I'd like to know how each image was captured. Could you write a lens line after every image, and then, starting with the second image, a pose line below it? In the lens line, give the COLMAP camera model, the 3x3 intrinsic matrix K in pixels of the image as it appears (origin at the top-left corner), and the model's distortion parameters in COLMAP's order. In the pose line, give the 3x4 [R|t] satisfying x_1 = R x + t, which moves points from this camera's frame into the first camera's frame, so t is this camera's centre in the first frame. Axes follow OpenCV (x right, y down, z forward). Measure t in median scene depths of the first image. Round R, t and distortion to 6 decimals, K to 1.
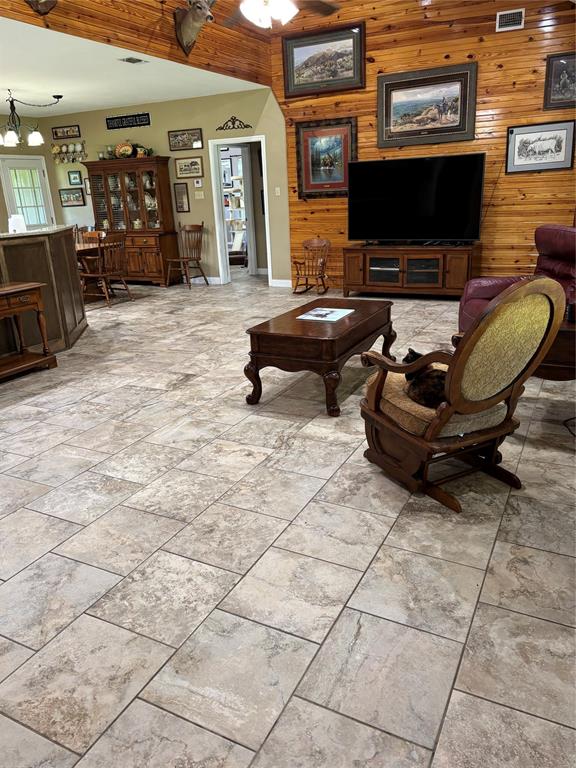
lens RADIAL K [[582.6, 0, 288.9], [0, 582.6, 383.0], [0, 0, 1]] dist [0.046643, -0.037506]
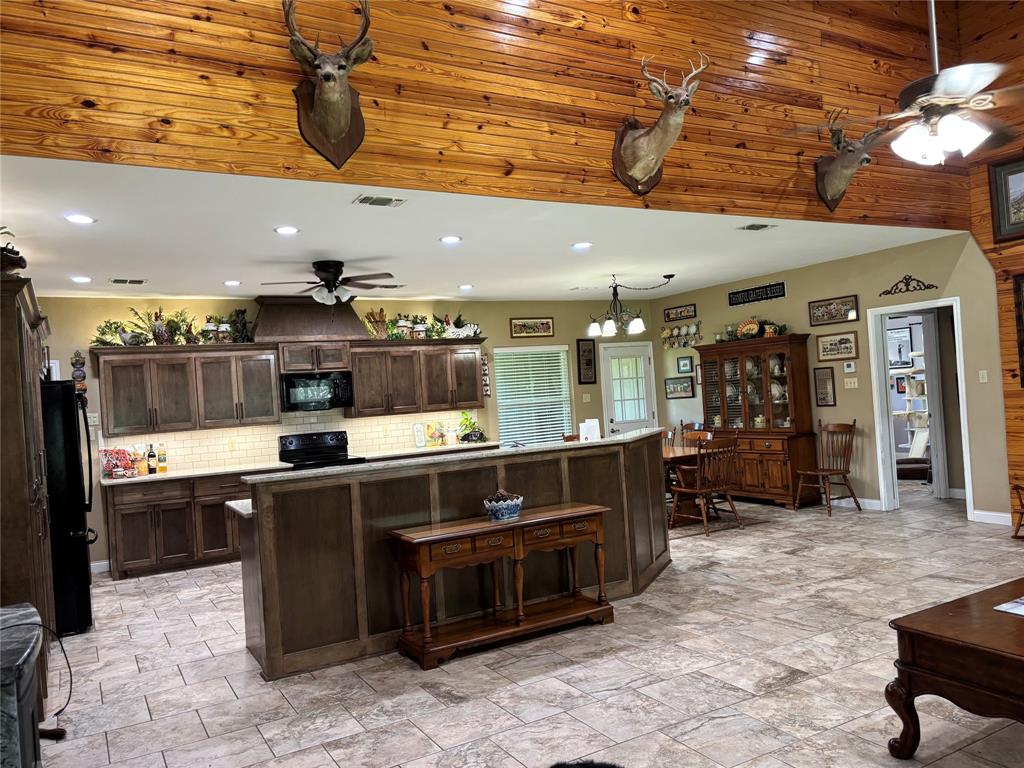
lens RADIAL K [[776.7, 0, 512.0], [0, 776.7, 389.4], [0, 0, 1]] dist [0.046643, -0.037506]
pose [[0.838354, -0.012579, -0.544980, 0.025699], [-0.144125, 0.959045, -0.243846, -0.040821], [0.525728, 0.282974, 0.802207, 0.059847]]
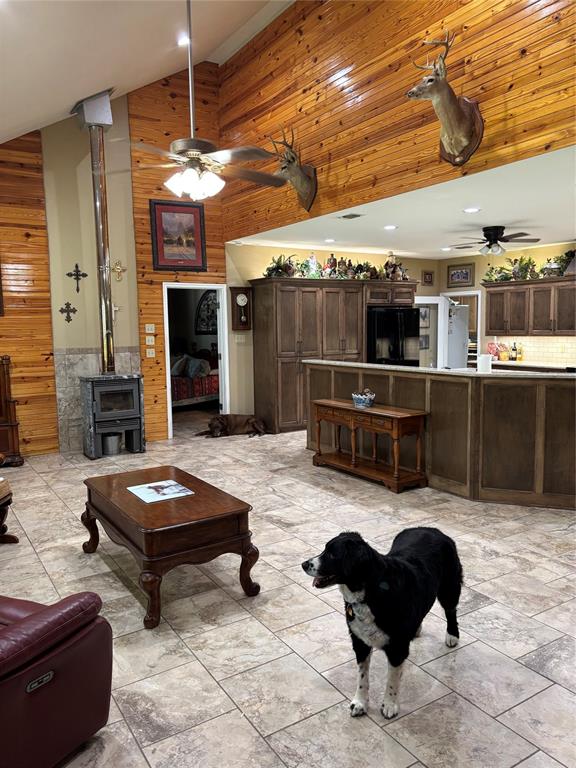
lens RADIAL K [[582.6, 0, 286.8], [0, 582.6, 384.9], [0, 0, 1]] dist [0.046643, -0.037506]
pose [[-0.506742, 0.139029, -0.850813, 0.463456], [-0.235588, 0.927013, 0.291797, -0.379644], [0.829283, 0.348307, -0.437003, 0.994589]]
